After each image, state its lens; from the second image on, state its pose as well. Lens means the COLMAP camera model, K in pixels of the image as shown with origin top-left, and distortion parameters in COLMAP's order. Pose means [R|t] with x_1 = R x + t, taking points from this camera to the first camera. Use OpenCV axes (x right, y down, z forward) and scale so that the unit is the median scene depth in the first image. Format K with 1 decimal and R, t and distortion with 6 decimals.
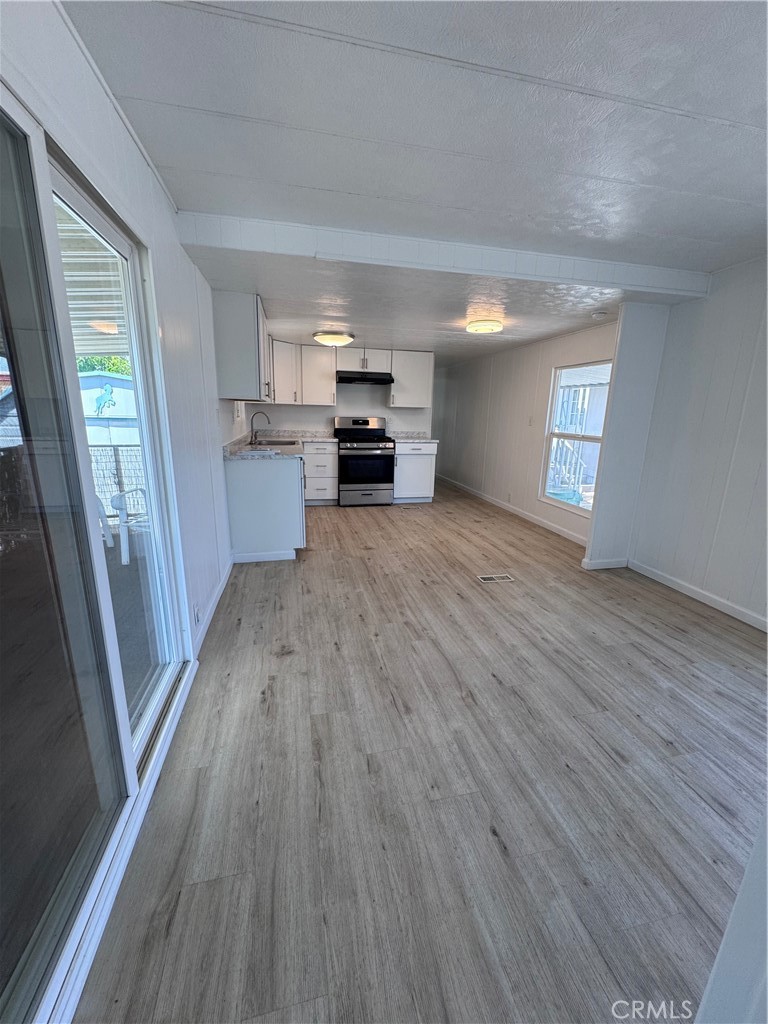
lens RADIAL K [[411.3, 0, 380.0], [0, 411.3, 512.5], [0, 0, 1]] dist [0.000665, -0.000117]
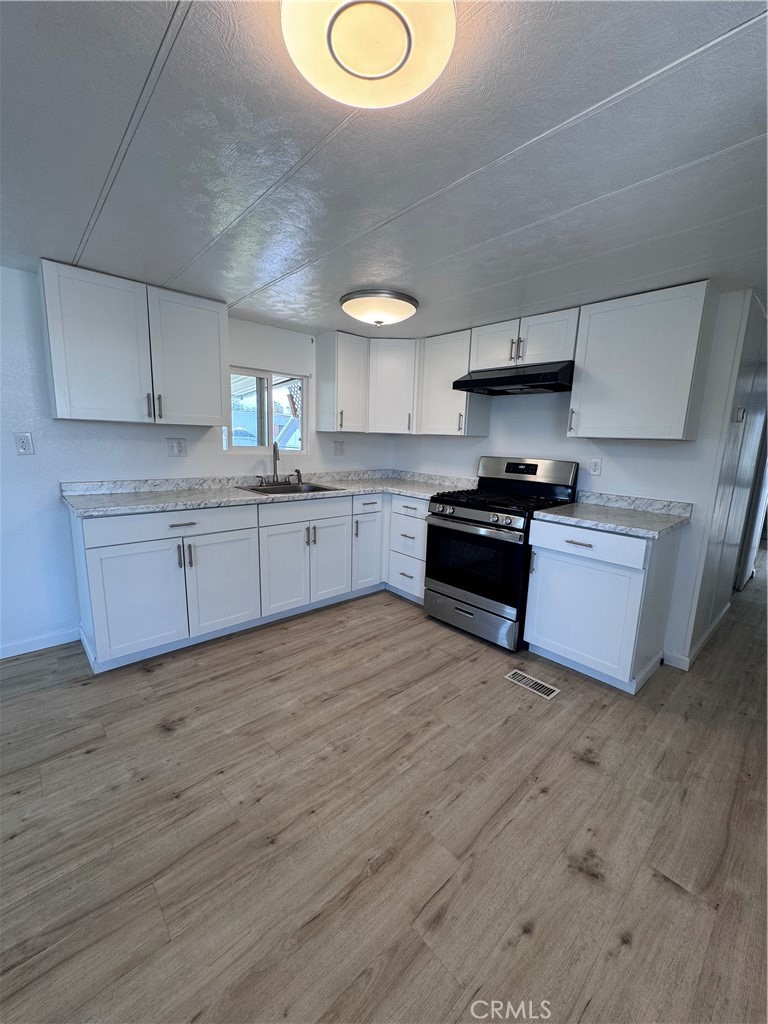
lens RADIAL K [[411.3, 0, 385.7], [0, 411.3, 513.0], [0, 0, 1]] dist [0.000665, -0.000117]
pose [[0.505516, 0.146086, -0.850360, 0.324691], [-0.228930, 0.972948, 0.031053, -0.155193], [0.831892, 0.178975, 0.525284, 0.655388]]
